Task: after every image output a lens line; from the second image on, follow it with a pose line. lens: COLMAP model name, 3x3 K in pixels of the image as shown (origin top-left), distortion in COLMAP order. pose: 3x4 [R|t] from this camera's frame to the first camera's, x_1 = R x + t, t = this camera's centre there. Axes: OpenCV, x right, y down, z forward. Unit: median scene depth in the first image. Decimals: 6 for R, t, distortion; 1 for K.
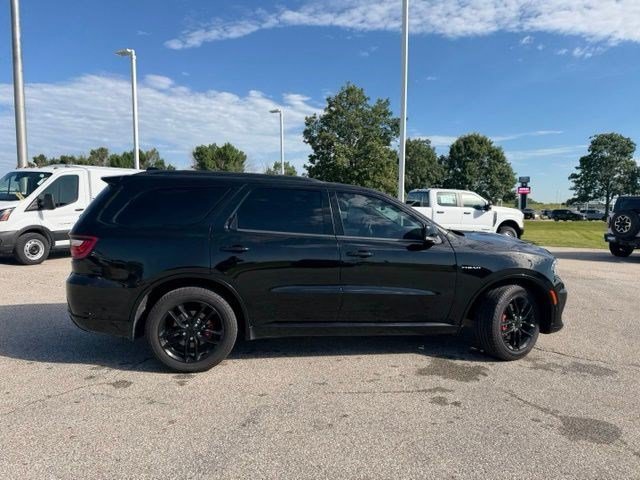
lens RADIAL K [[453.9, 0, 307.5], [0, 453.9, 246.7], [0, 0, 1]] dist [0.031624, -0.049783]
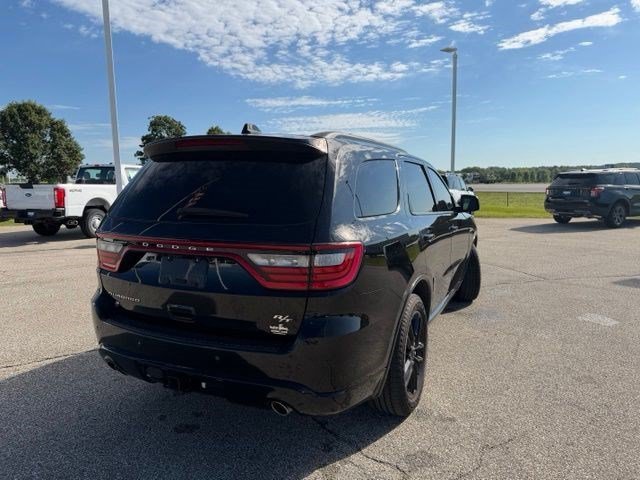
lens RADIAL K [[453.9, 0, 315.0], [0, 453.9, 242.6], [0, 0, 1]] dist [0.031624, -0.049783]
pose [[0.564583, -0.124797, 0.815887, -0.116542], [0.090493, 0.991903, 0.089100, -0.009332], [-0.820400, 0.023528, 0.571305, 0.087844]]
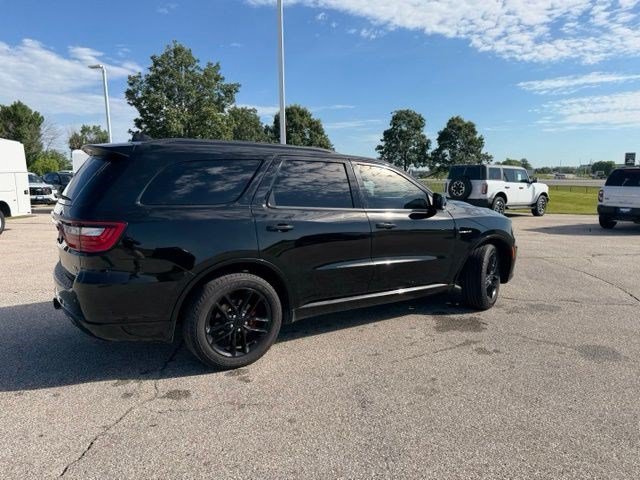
lens RADIAL K [[453.9, 0, 313.4], [0, 453.9, 250.7], [0, 0, 1]] dist [0.031624, -0.049783]
pose [[0.914824, -0.077914, 0.396265, -0.058023], [0.047766, 0.995201, 0.085404, -0.002956], [-0.401018, -0.059201, 0.914155, 0.016594]]
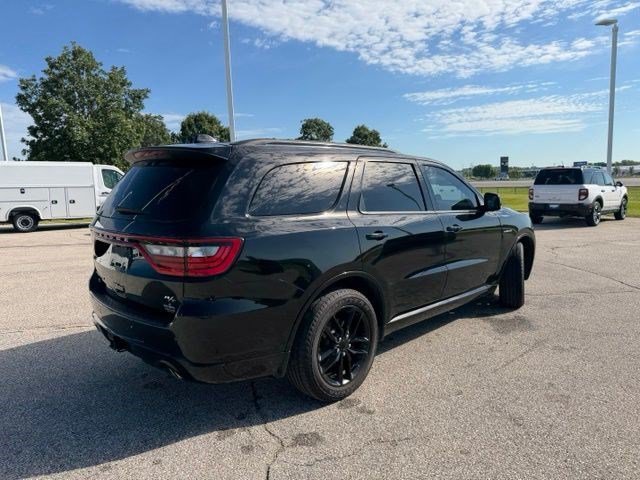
lens RADIAL K [[453.9, 0, 314.4], [0, 453.9, 245.2], [0, 0, 1]] dist [0.031624, -0.049783]
pose [[0.806502, -0.113975, 0.580141, -0.091590], [0.088831, 0.993464, 0.071685, -0.005793], [-0.584519, -0.006279, 0.811356, 0.049480]]
